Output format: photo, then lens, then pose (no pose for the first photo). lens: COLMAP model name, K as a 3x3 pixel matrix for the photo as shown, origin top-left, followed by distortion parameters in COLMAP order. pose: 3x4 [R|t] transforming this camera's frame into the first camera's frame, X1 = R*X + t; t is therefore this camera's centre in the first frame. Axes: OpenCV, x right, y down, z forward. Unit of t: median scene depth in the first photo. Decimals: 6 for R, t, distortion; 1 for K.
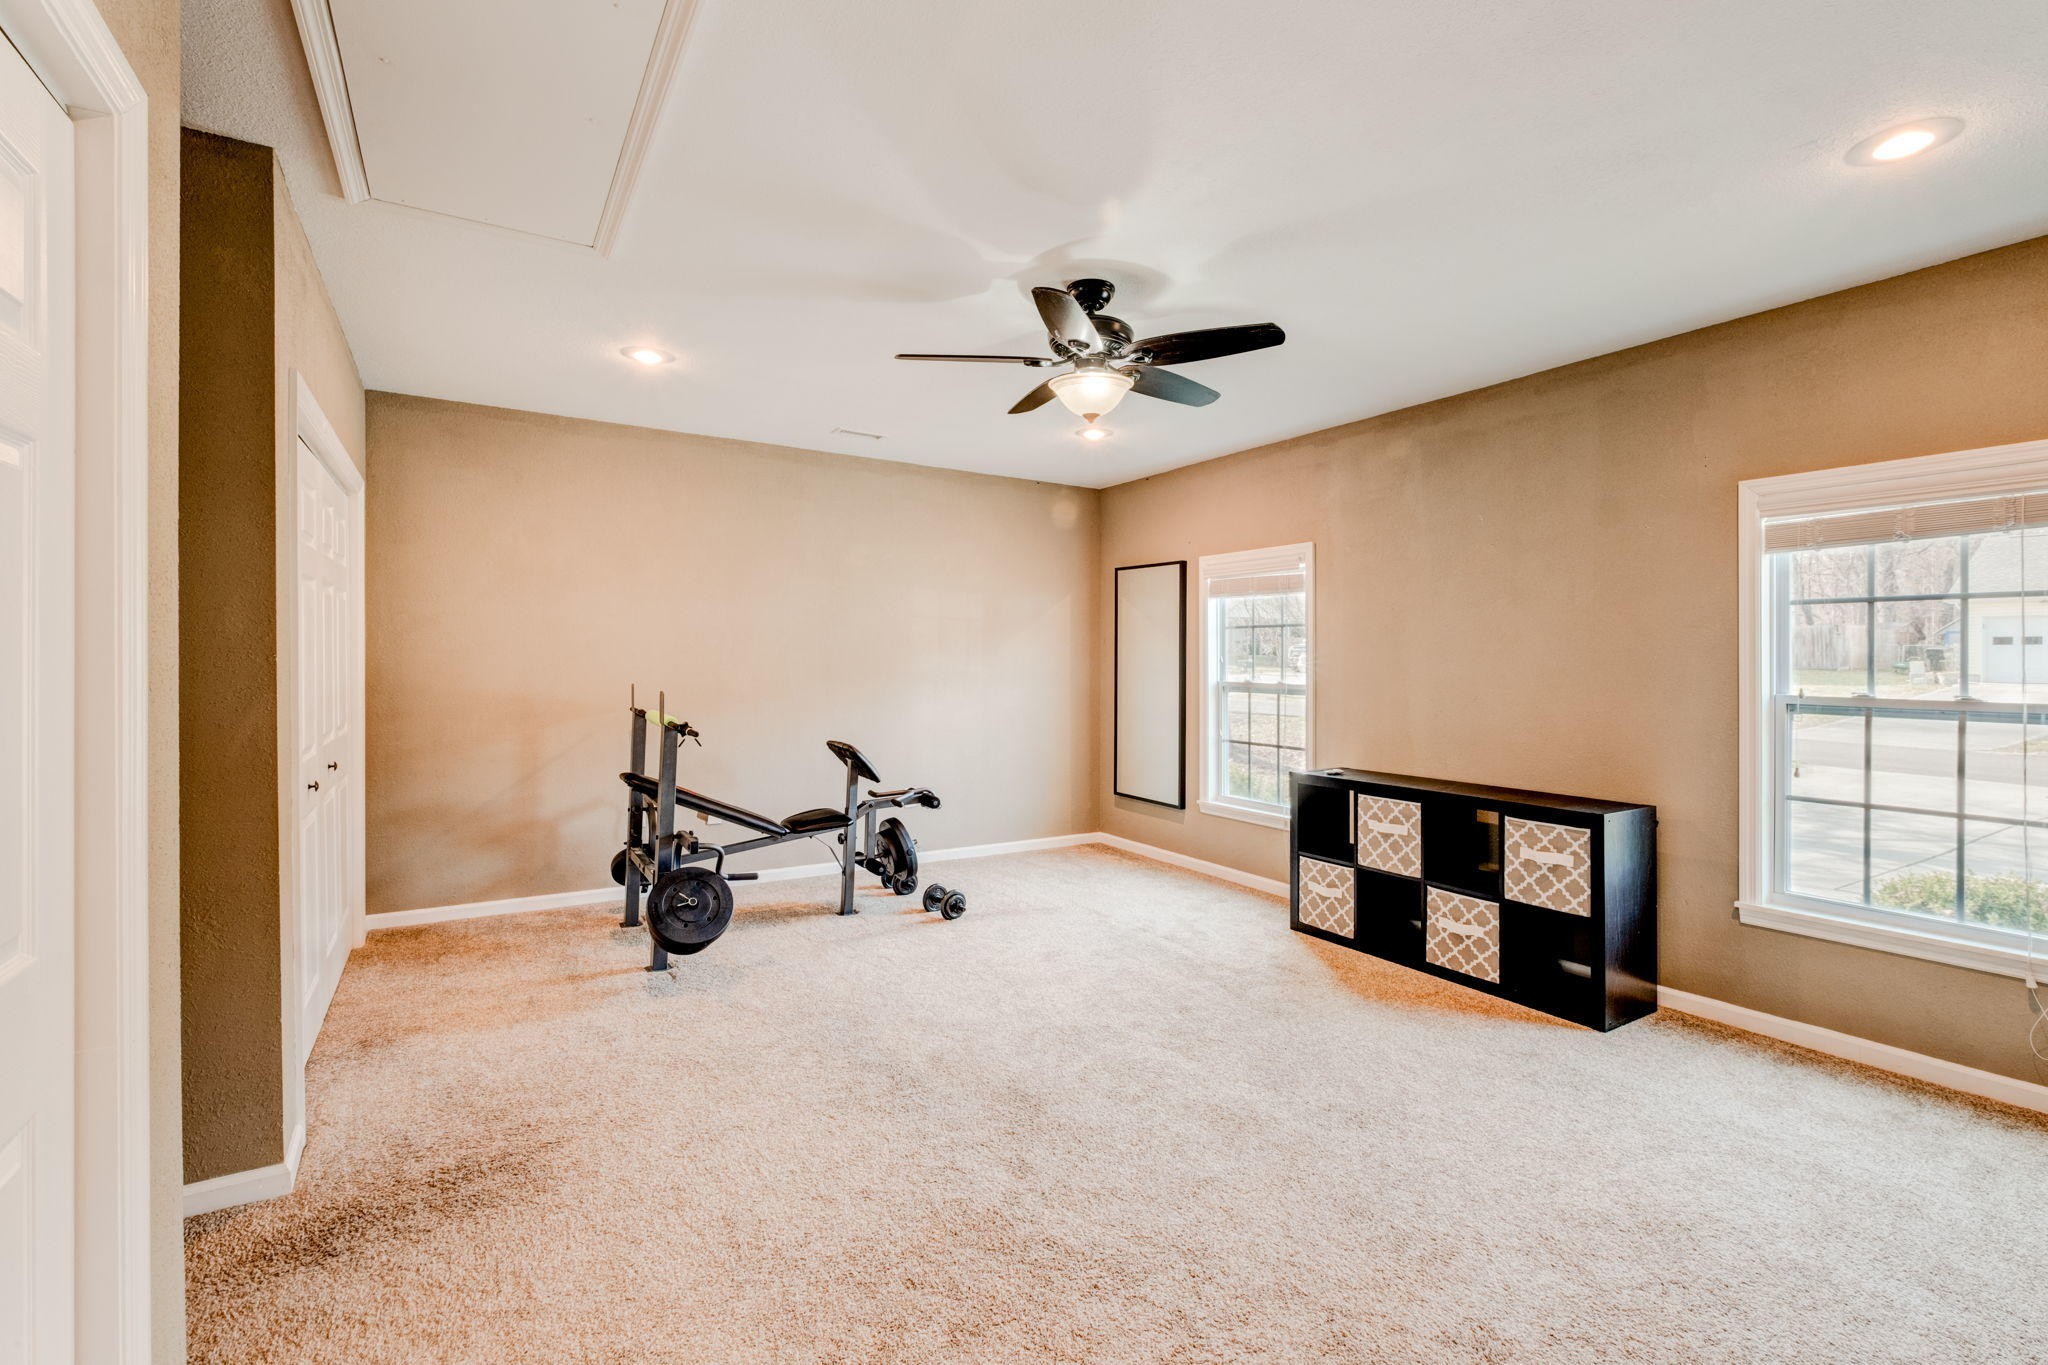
lens RADIAL K [[892.2, 0, 1017.2], [0, 892.2, 654.3], [0, 0, 1]] dist [-0.000528, -0.000039]
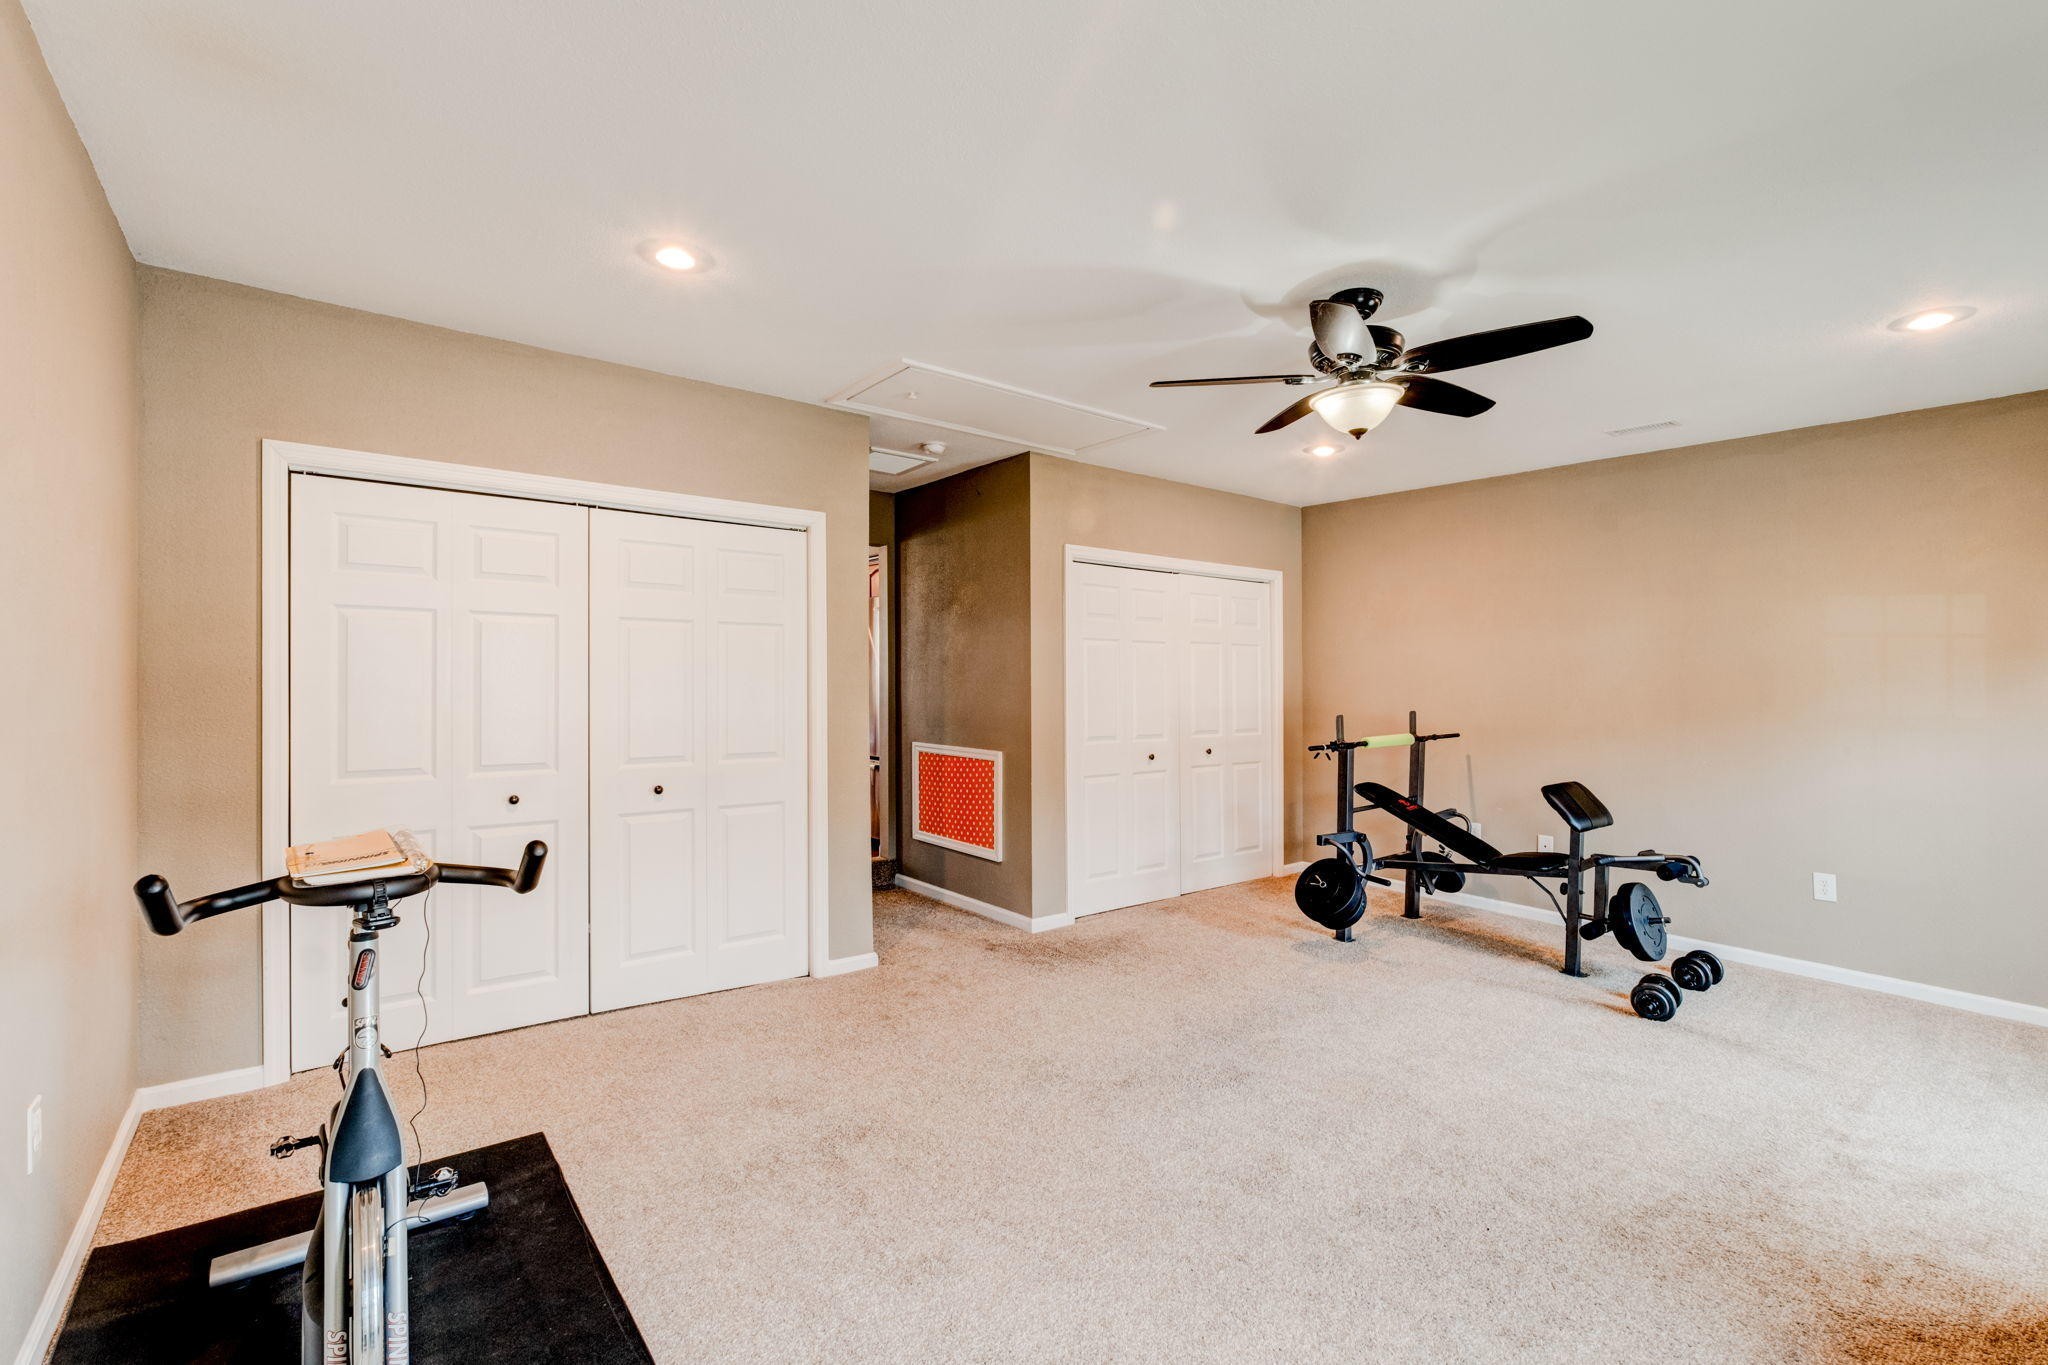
lens RADIAL K [[894.7, 0, 1030.0], [0, 894.7, 684.6], [0, 0, 1]] dist [-0.002722, -0.000381]
pose [[0.123430, 0.003174, -0.992348, 0.719308], [-0.003344, 0.999991, 0.002782, -0.001151], [0.992348, 0.002975, 0.123440, 0.396459]]
